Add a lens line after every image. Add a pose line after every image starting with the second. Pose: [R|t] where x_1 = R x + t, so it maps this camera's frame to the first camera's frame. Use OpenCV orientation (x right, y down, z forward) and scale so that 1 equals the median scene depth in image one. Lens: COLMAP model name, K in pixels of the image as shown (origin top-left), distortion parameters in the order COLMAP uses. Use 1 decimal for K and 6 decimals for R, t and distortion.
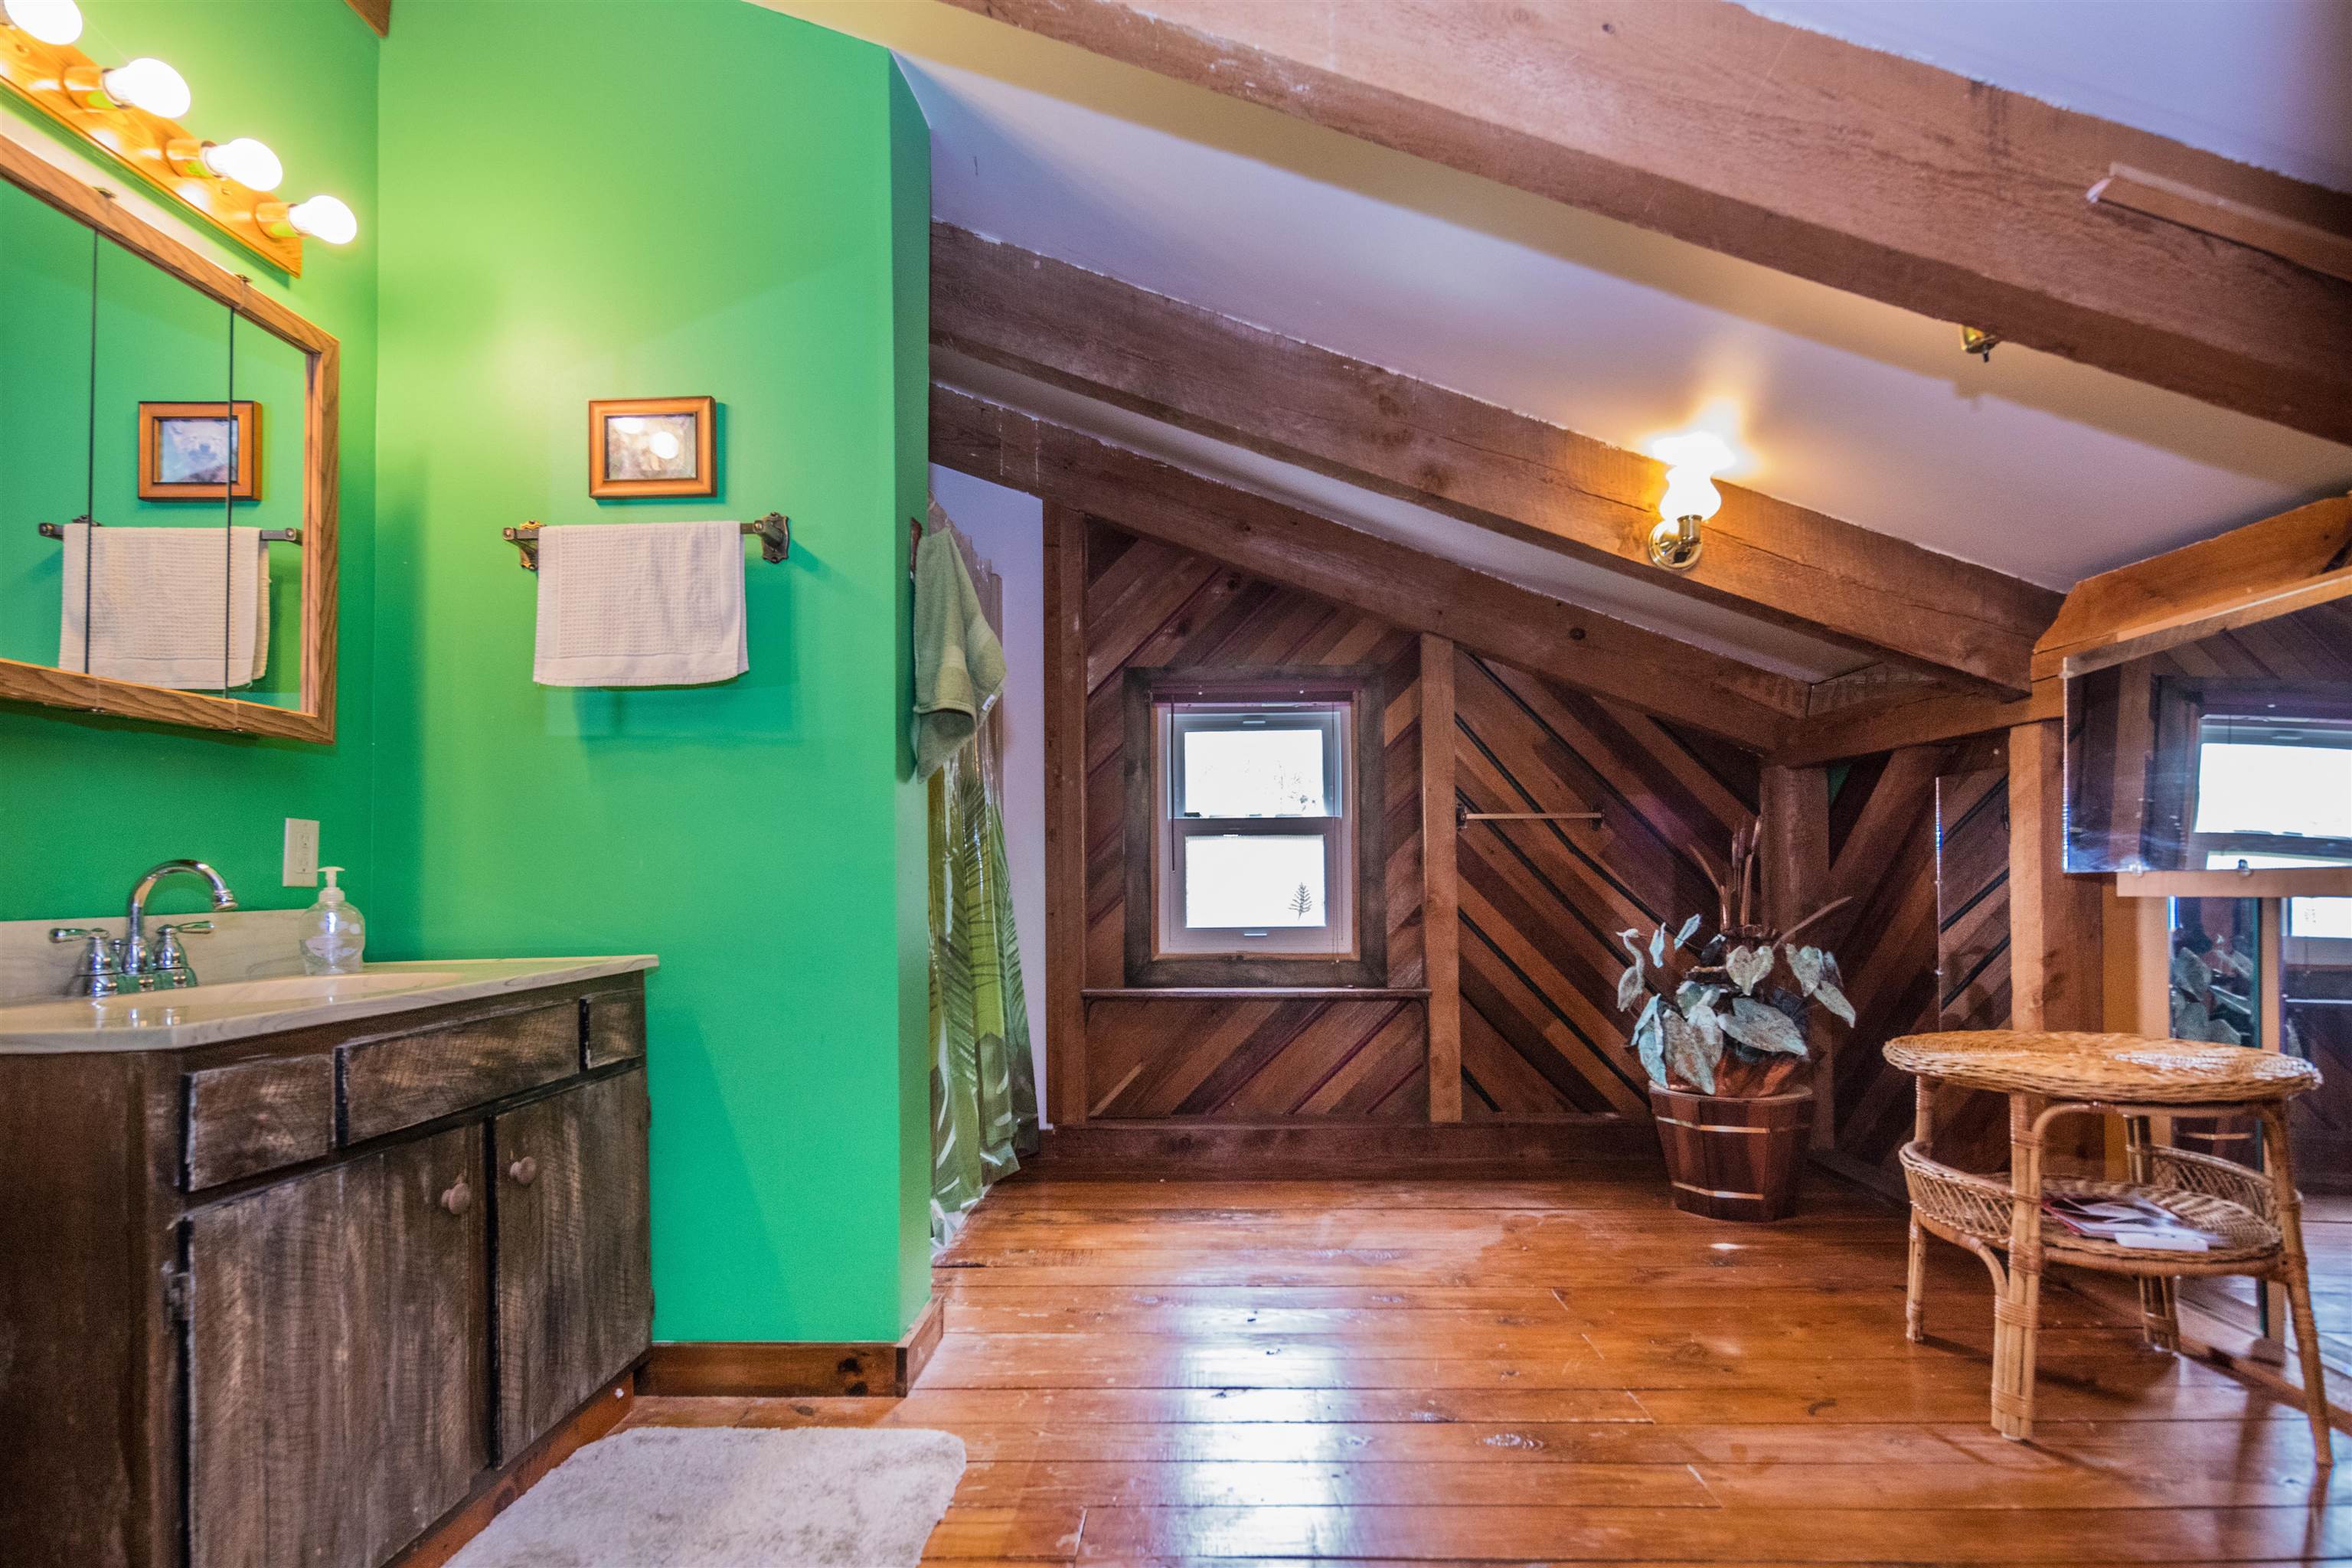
lens RADIAL K [[1152.1, 0, 1182.1], [0, 1152.1, 851.9], [0, 0, 1]] dist [-0.000116, 0.000615]
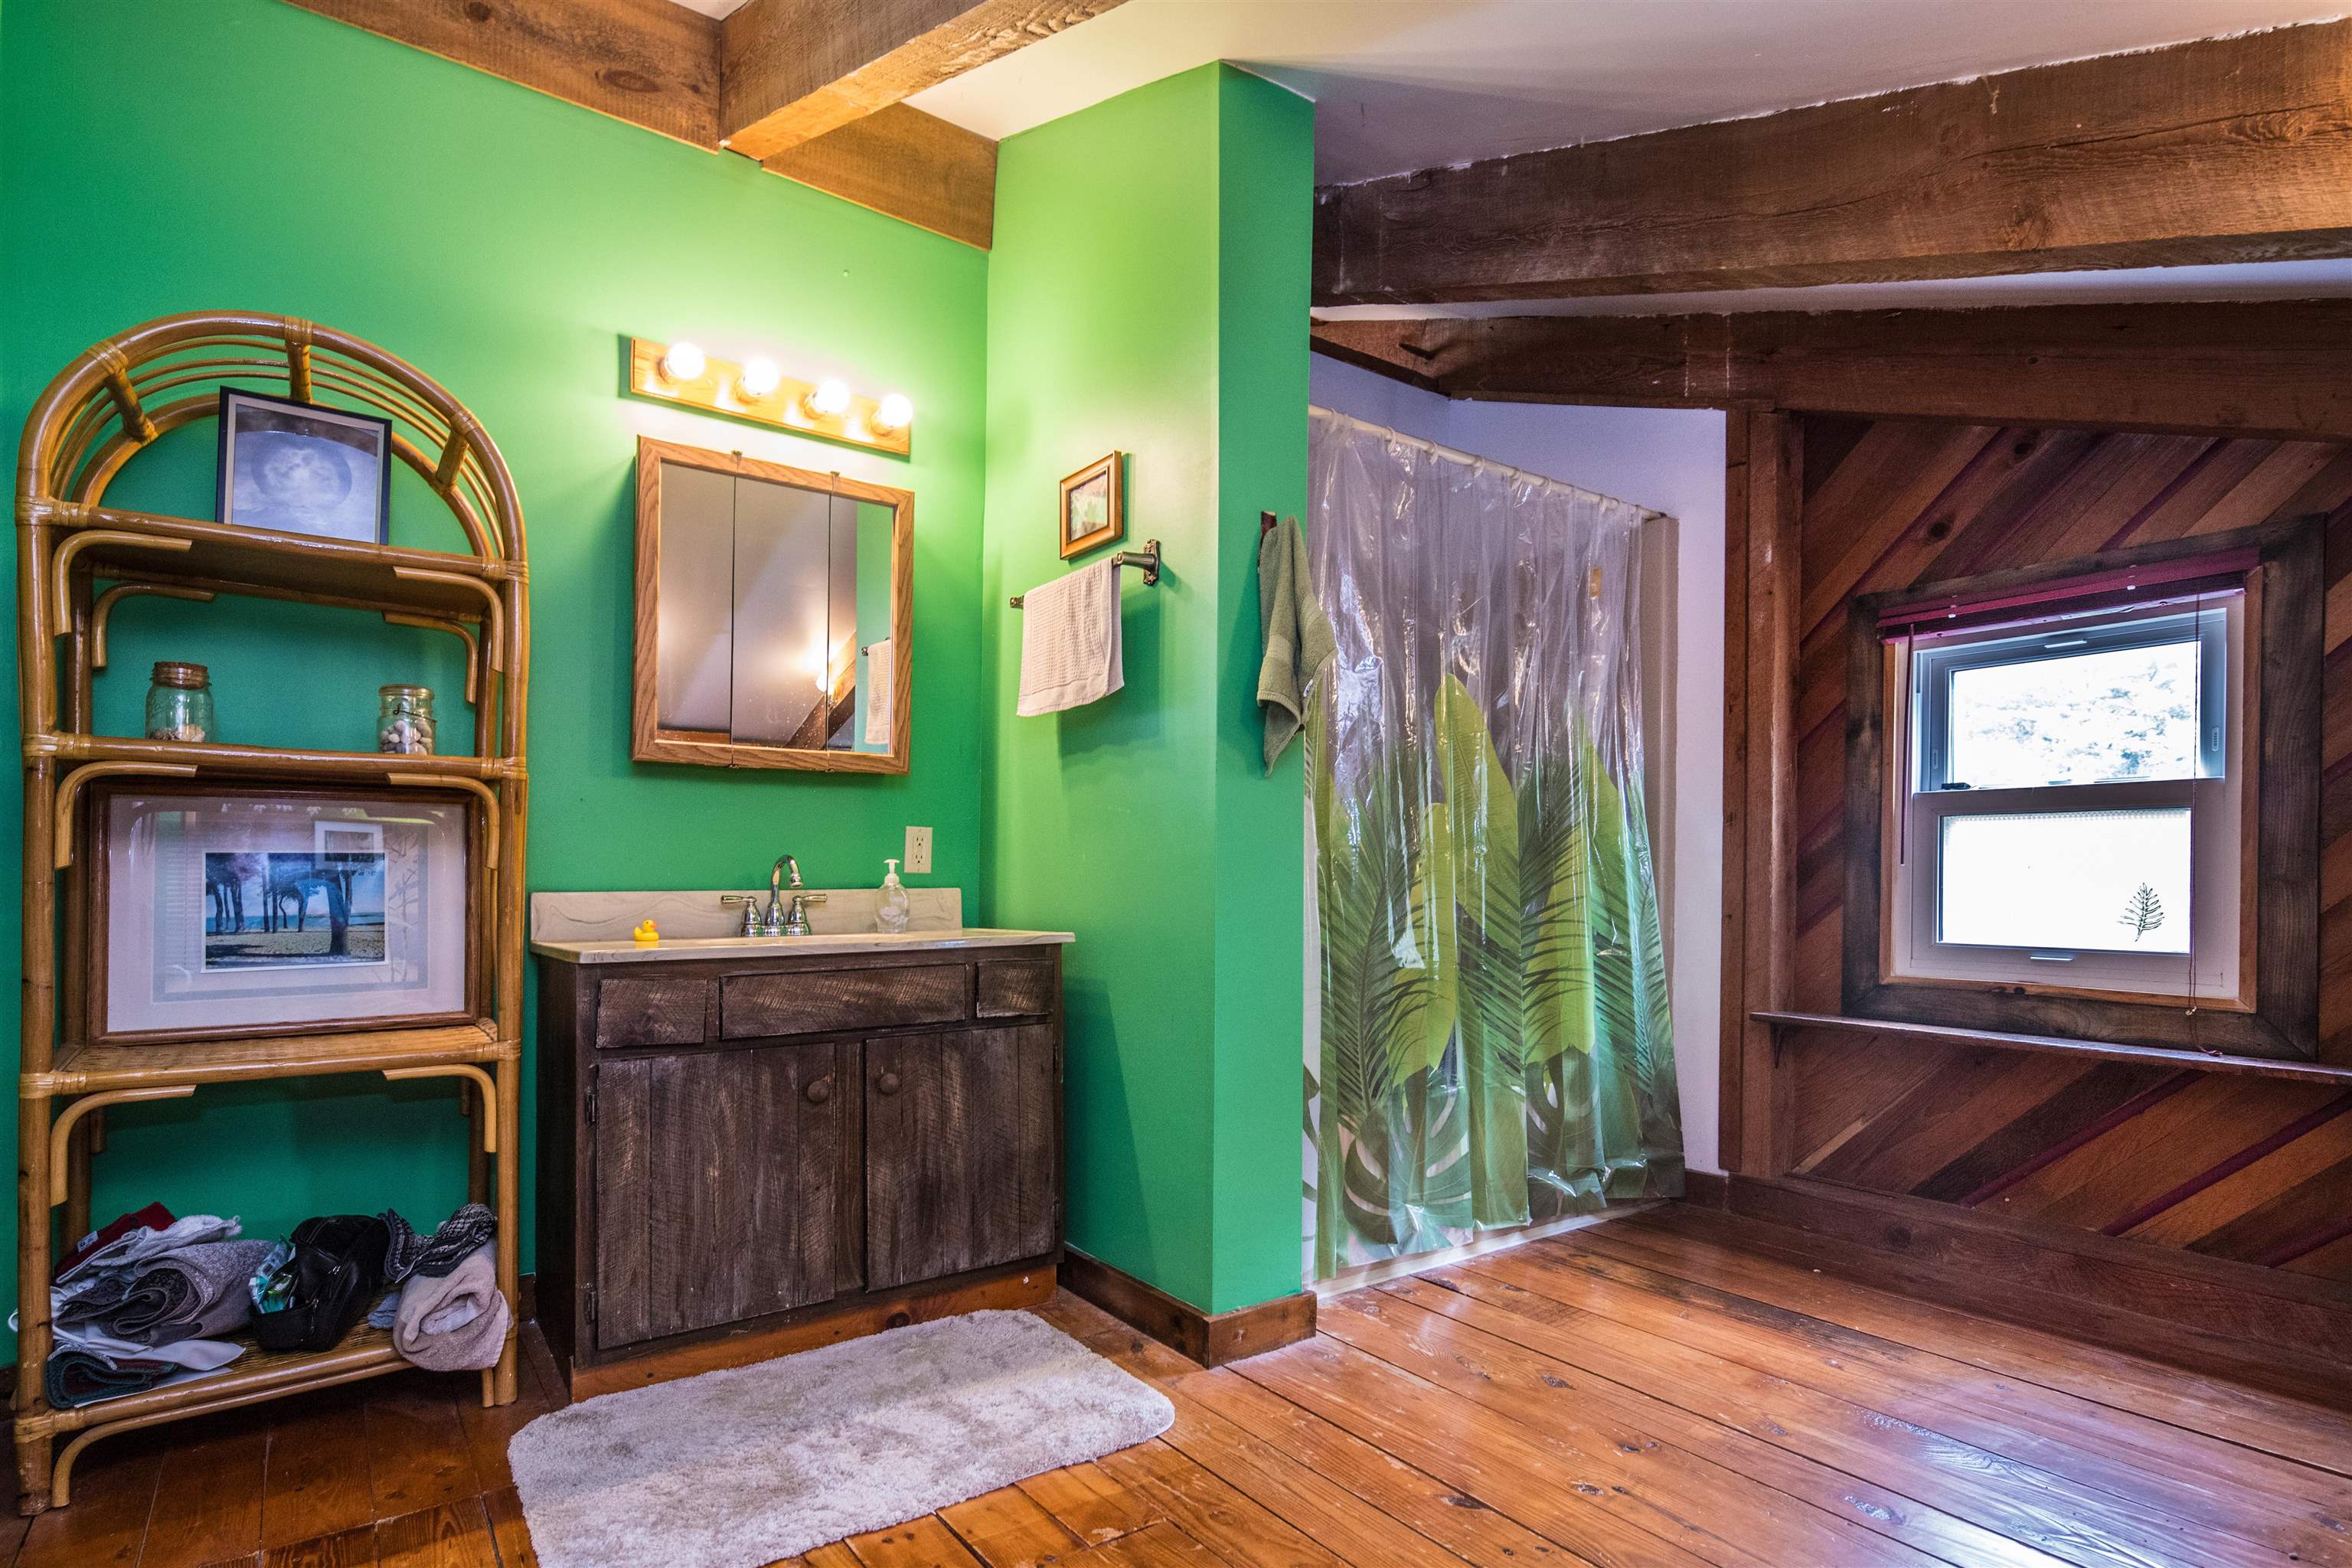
lens RADIAL K [[1165.2, 0, 1177.1], [0, 1165.2, 866.0], [0, 0, 1]] dist [0.000637, 0.000157]
pose [[0.610860, 0.004451, -0.791726, 0.574426], [0.010756, 0.999845, 0.013920, 0.003838], [0.791666, -0.017019, 0.610717, 0.342684]]
